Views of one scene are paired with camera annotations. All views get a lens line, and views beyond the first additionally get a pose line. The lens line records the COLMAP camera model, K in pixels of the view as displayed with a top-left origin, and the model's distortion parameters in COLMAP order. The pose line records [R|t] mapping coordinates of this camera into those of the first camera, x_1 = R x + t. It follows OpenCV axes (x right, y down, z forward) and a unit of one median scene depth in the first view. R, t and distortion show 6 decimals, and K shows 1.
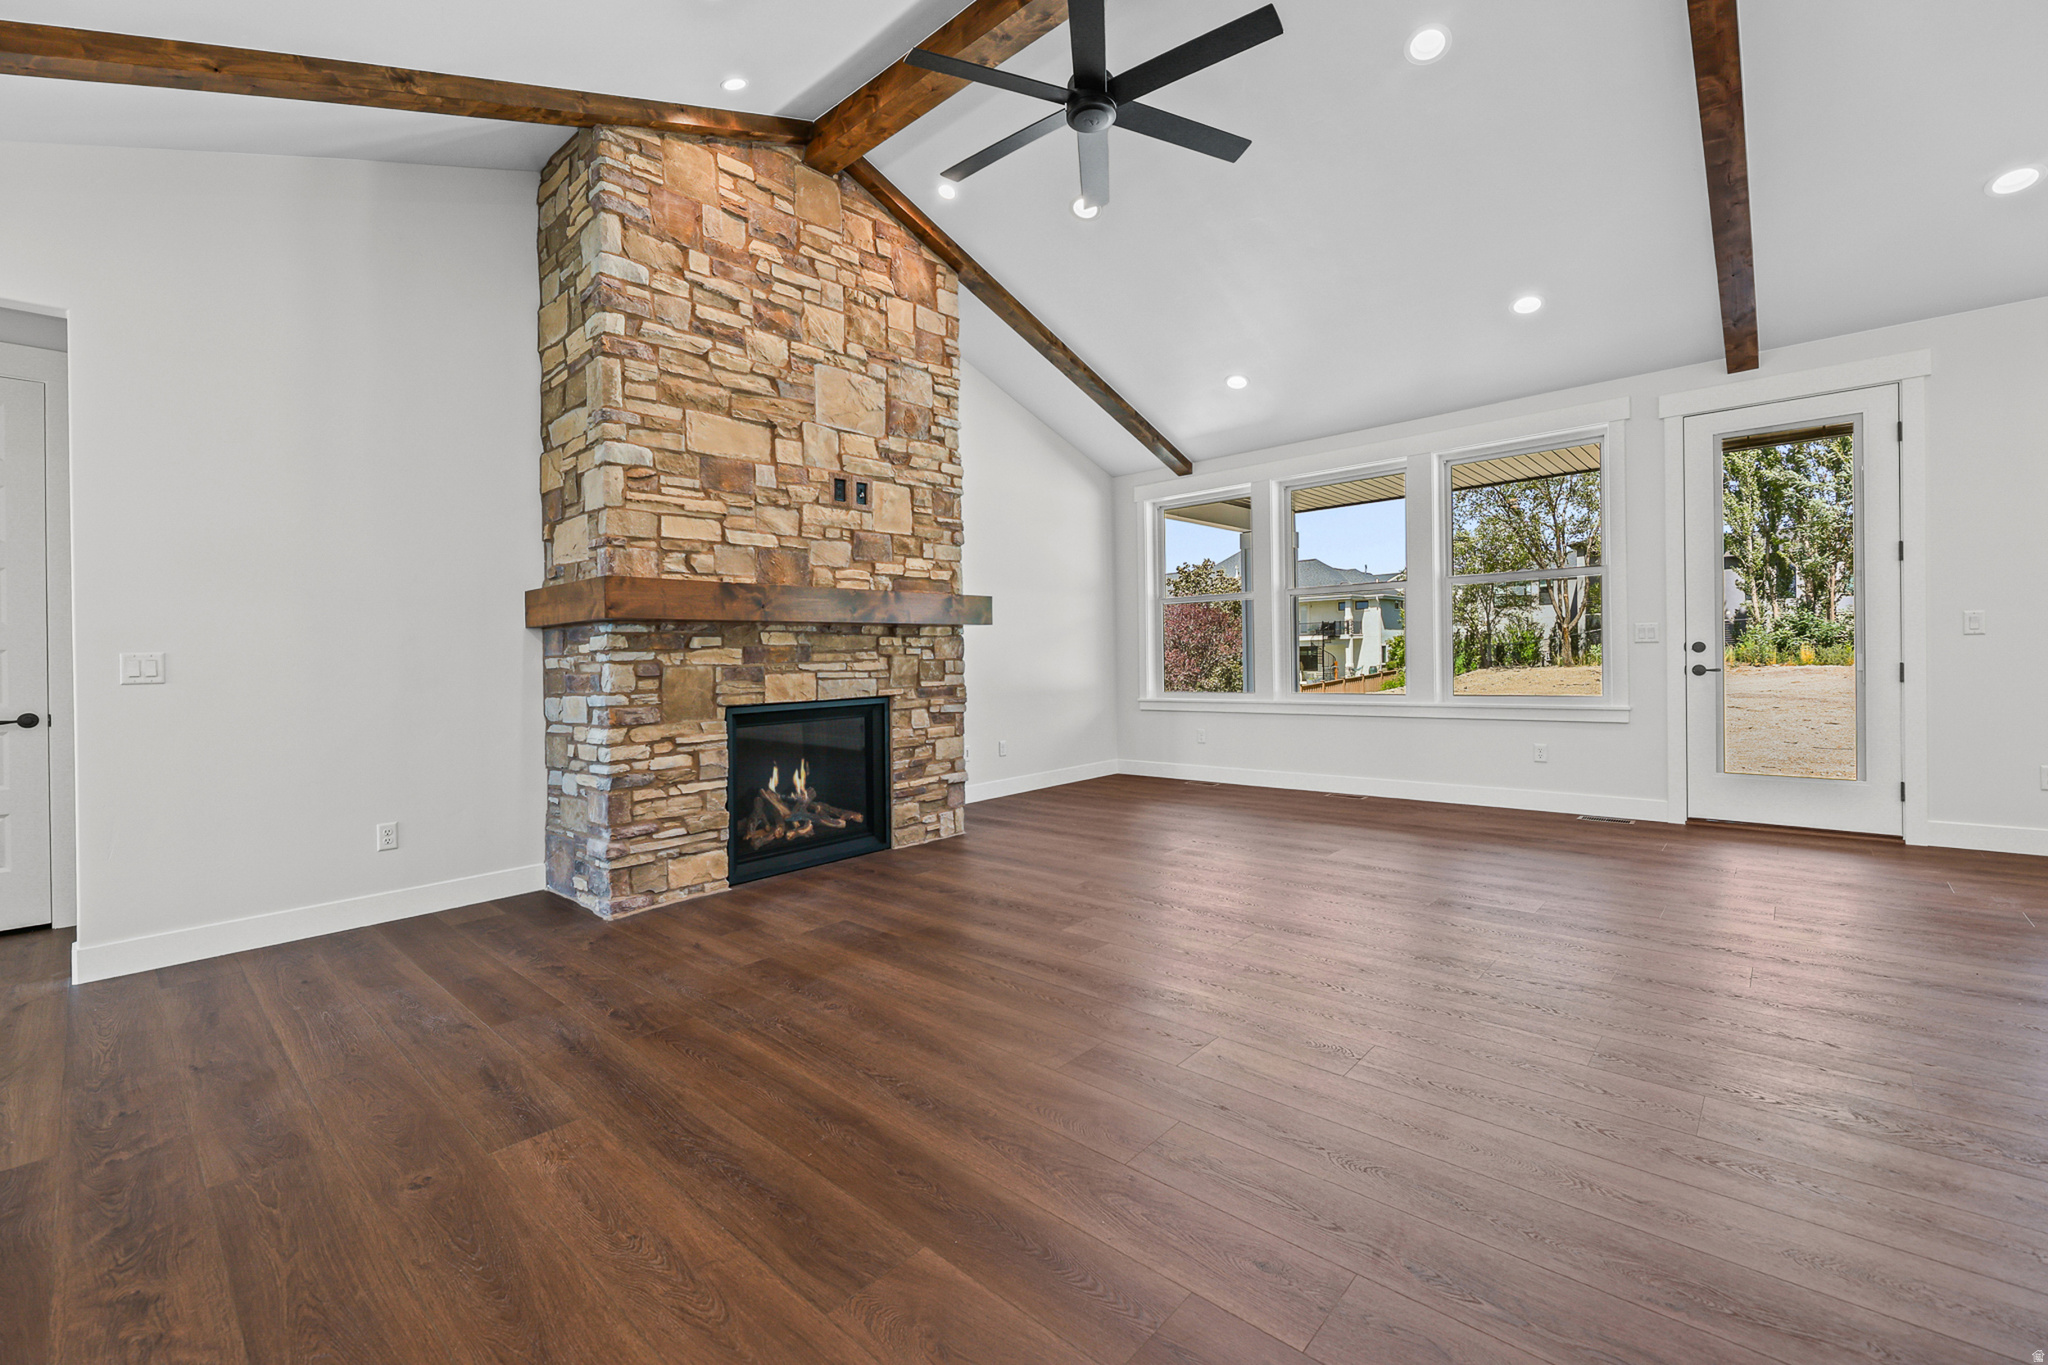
lens RADIAL K [[845.3, 0, 992.7], [0, 845.3, 655.2], [0, 0, 1]] dist [0.000629, -0.004047]
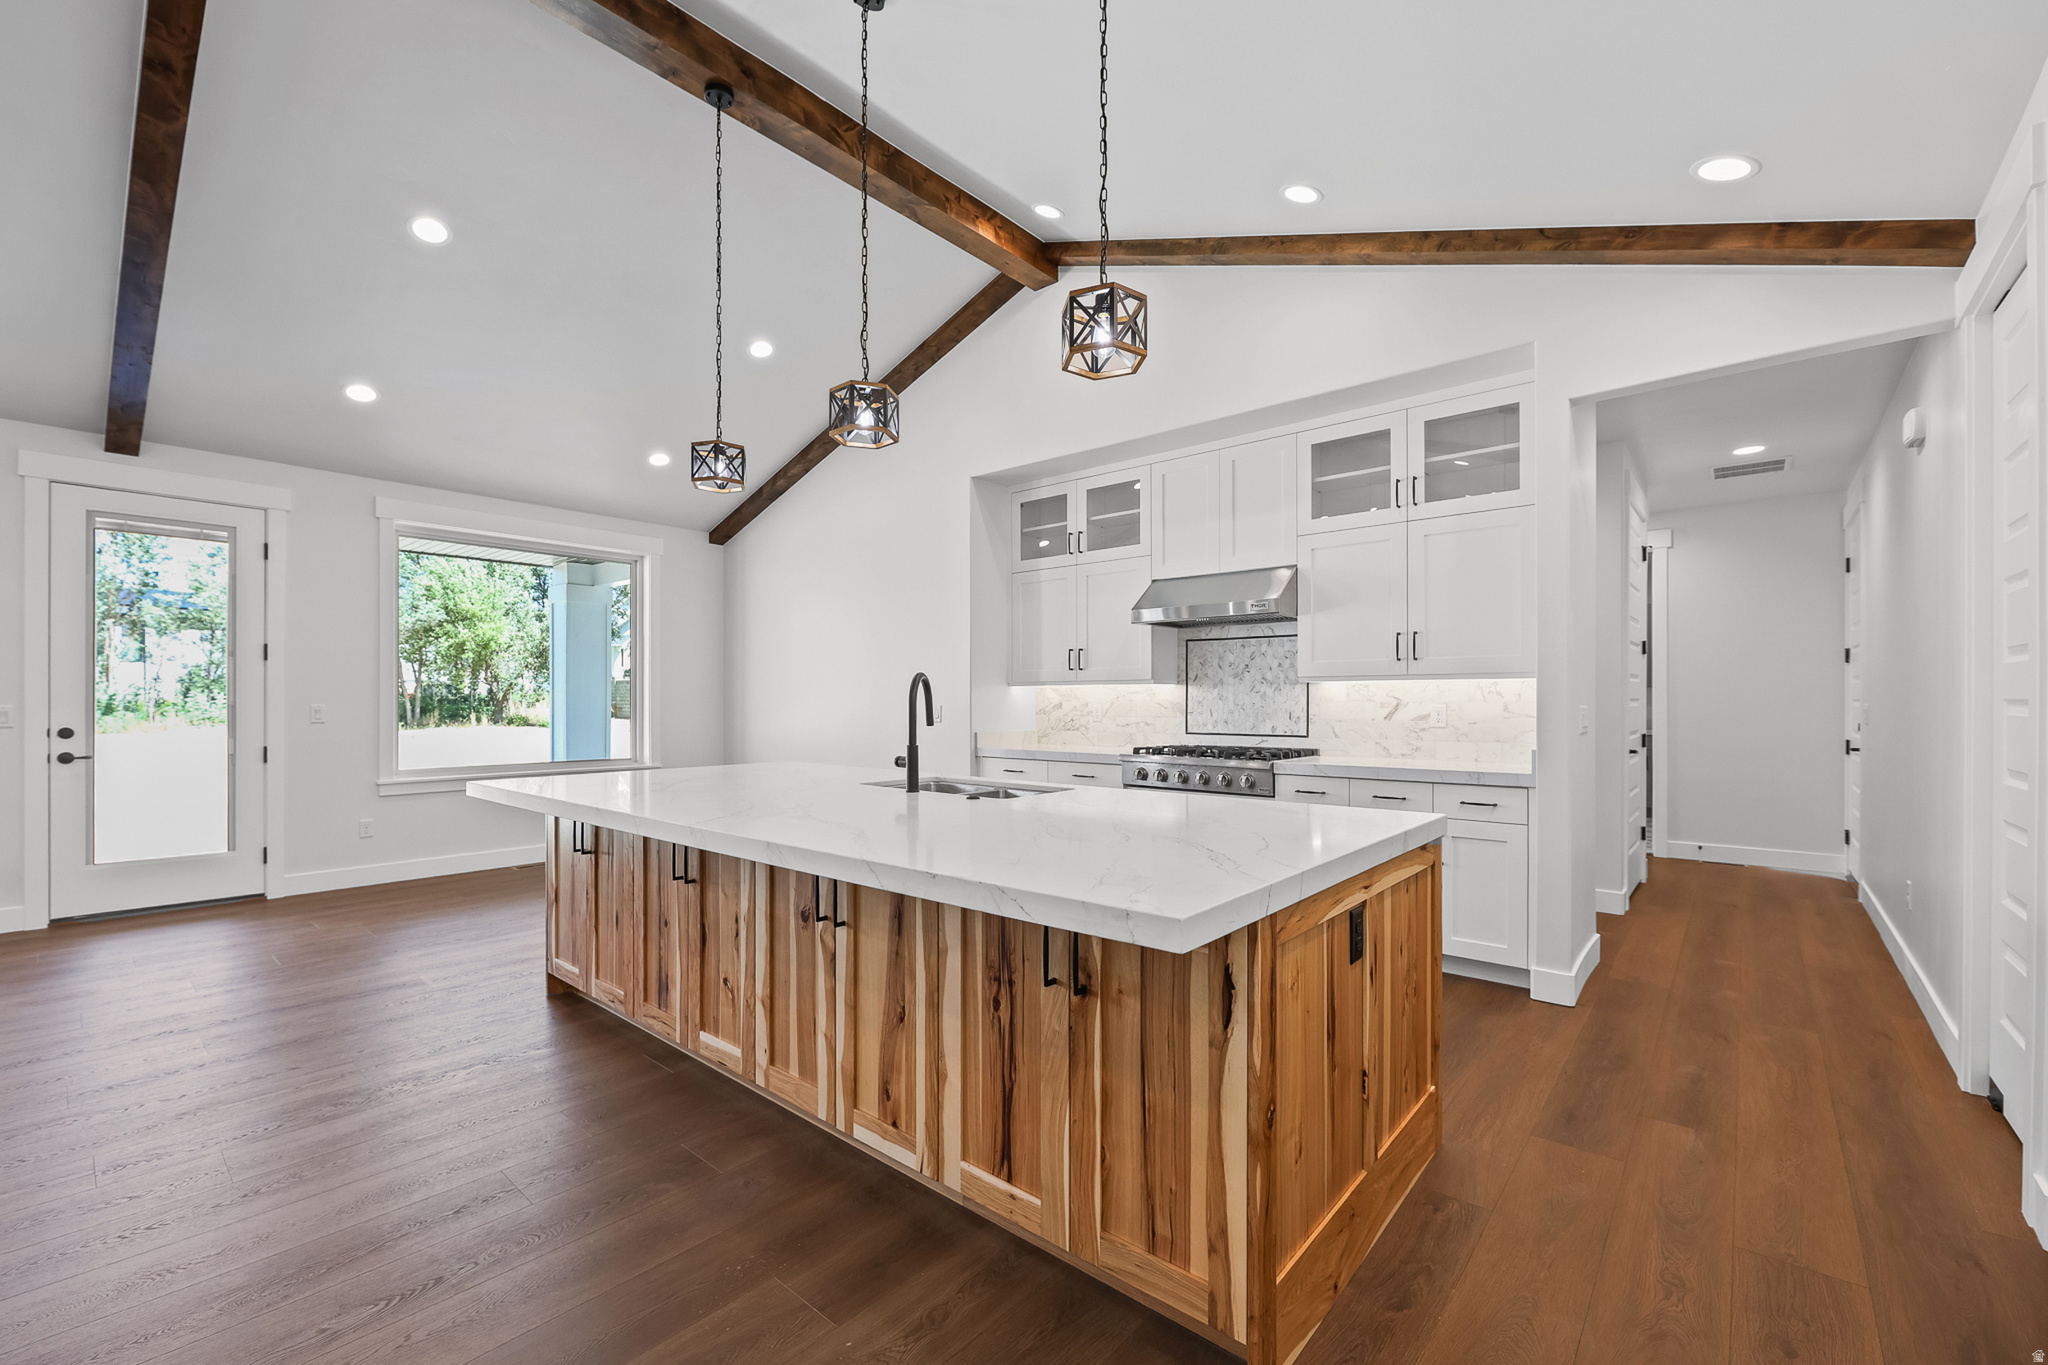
lens RADIAL K [[845.3, 0, 1029.3], [0, 845.3, 712.0], [0, 0, 1]] dist [0.000629, -0.004047]
pose [[-0.042085, 0.010084, 0.999063, -0.149394], [-0.000737, 0.999948, -0.010124, -0.027685], [-0.999114, -0.001162, -0.042075, -0.023106]]
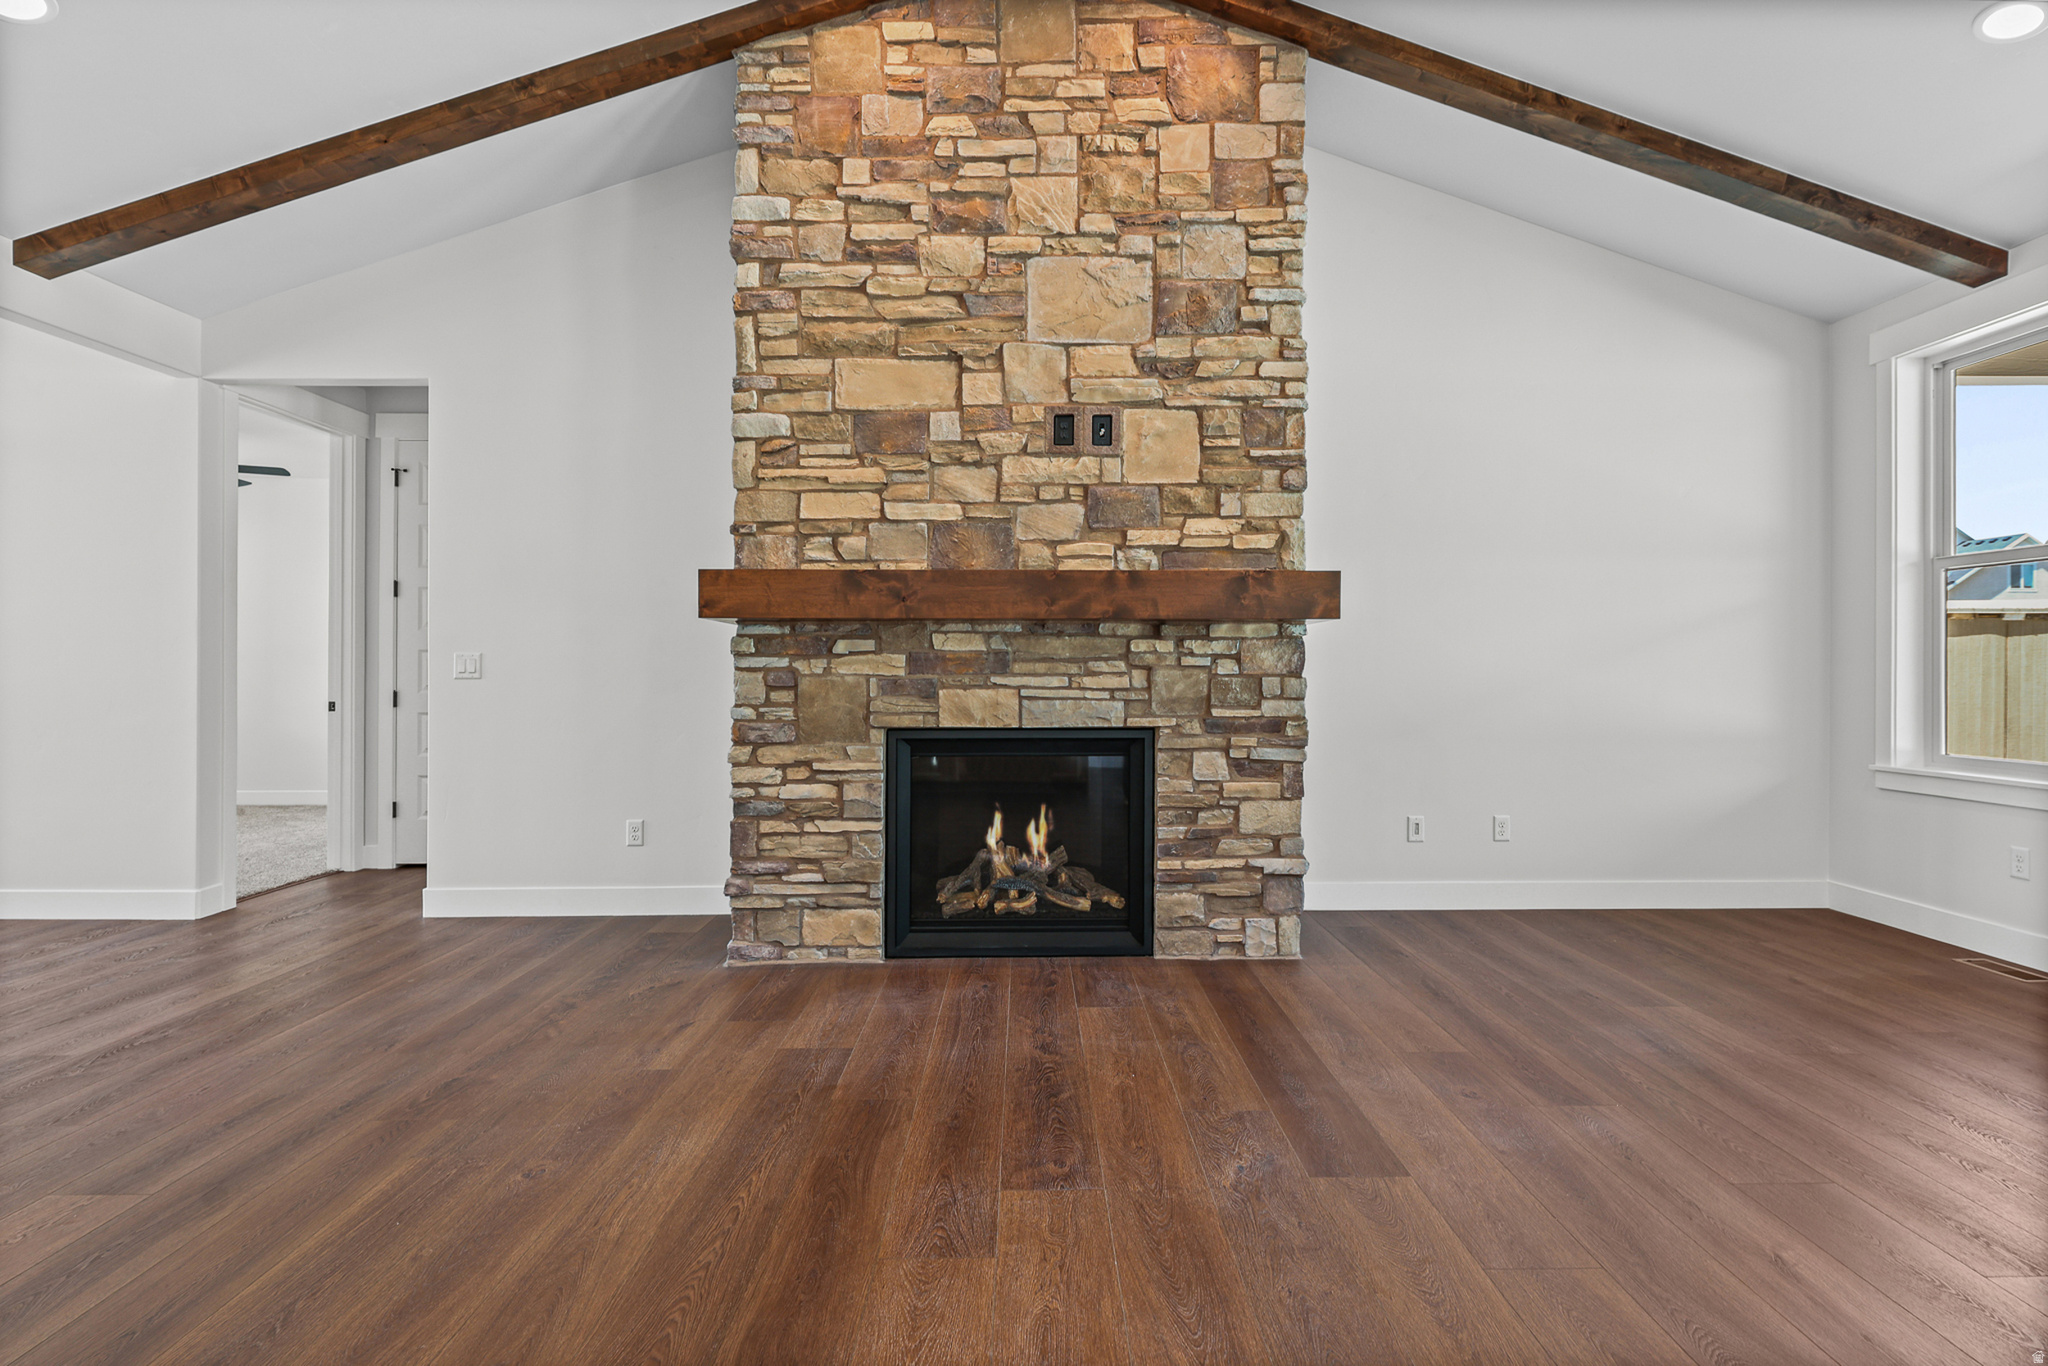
lens RADIAL K [[969.1, 0, 1075.9], [0, 969.1, 659.9], [0, 0, 1]] dist [0.004152, -0.000304]
pose [[0.698909, 0.016335, -0.715024, 0.427946], [-0.014949, 0.999854, 0.008230, -0.012157], [0.715055, 0.004937, 0.699051, 0.472177]]
